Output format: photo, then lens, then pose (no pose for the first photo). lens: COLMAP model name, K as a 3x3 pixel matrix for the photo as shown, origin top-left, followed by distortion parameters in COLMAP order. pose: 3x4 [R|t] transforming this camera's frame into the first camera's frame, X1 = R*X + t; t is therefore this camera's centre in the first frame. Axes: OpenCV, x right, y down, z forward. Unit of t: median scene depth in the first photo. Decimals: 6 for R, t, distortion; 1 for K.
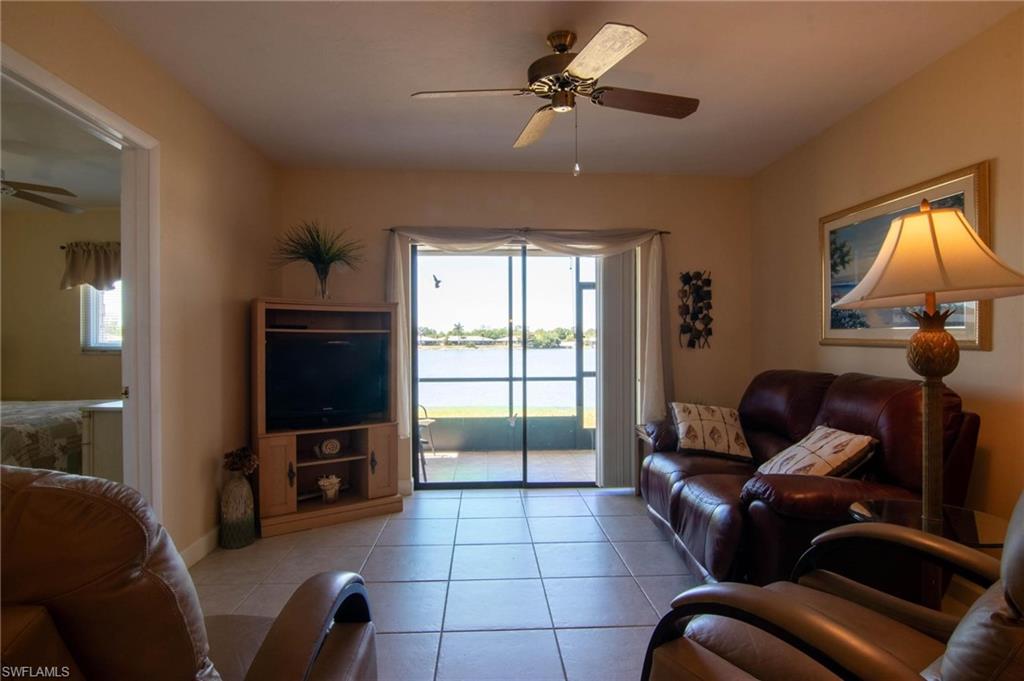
lens RADIAL K [[516.9, 0, 508.0], [0, 516.9, 344.7], [0, 0, 1]] dist [0.001224, -0.015347]
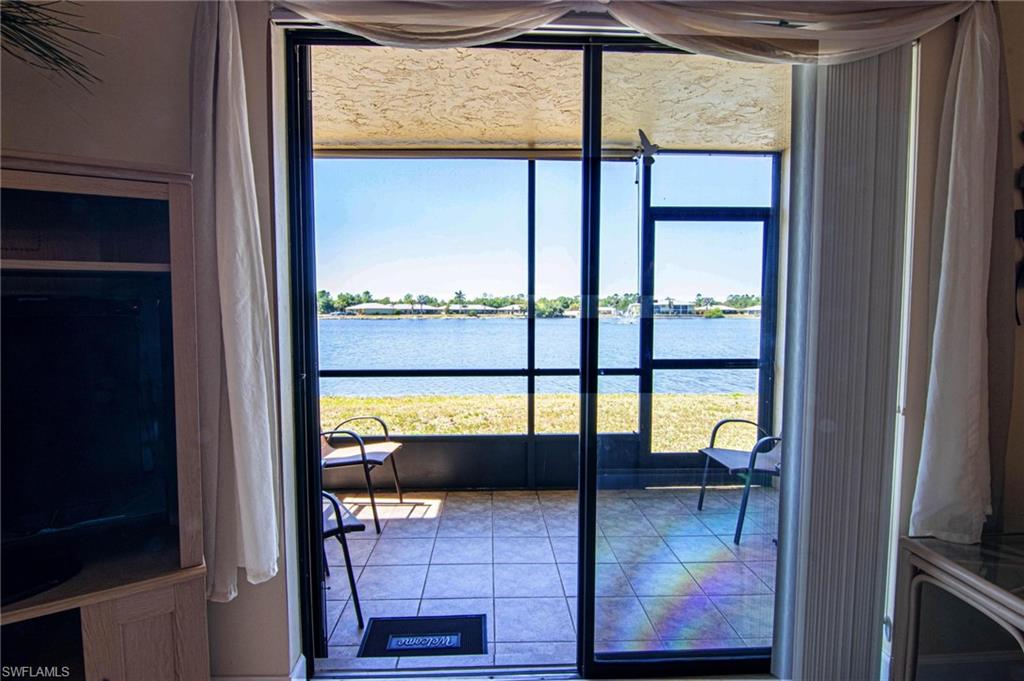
lens RADIAL K [[500.0, 0, 506.4], [0, 500.0, 344.5], [0, 0, 1]] dist [0.012353, -0.000253]
pose [[0.999980, 0.004141, -0.004736, -0.030279], [-0.003842, 0.998105, 0.061421, -0.000895], [0.004981, -0.061402, 0.998101, 0.631616]]
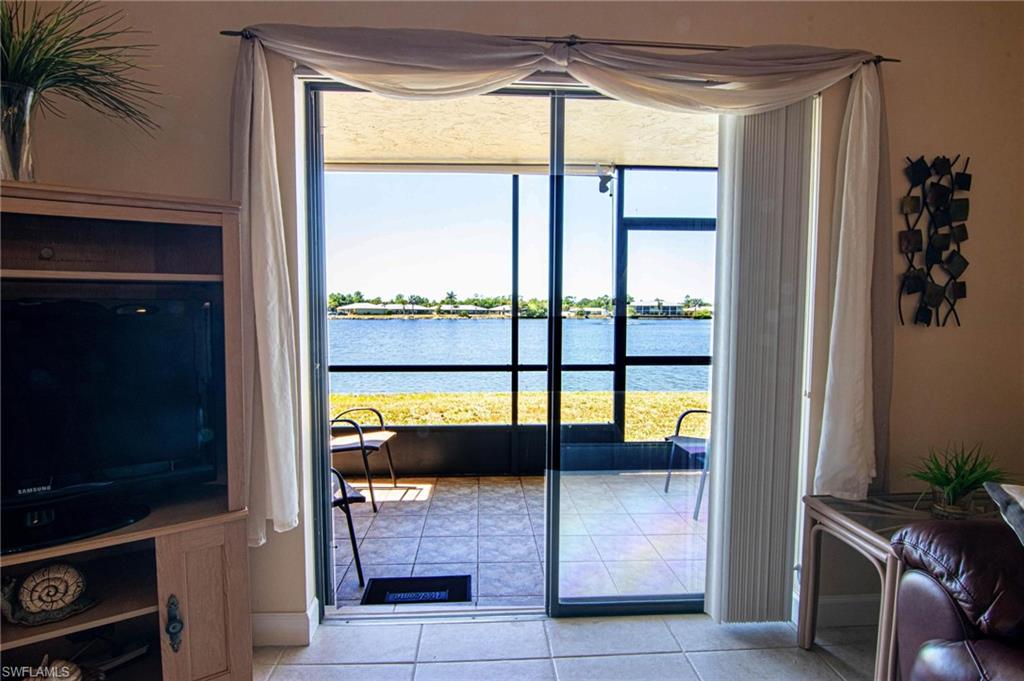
lens RADIAL K [[500.0, 0, 506.4], [0, 500.0, 344.5], [0, 0, 1]] dist [0.012353, -0.000253]
pose [[0.999906, 0.006226, 0.012252, -0.019424], [-0.006956, 0.998145, 0.060479, -0.001108], [-0.011853, -0.060558, 0.998094, 0.554150]]
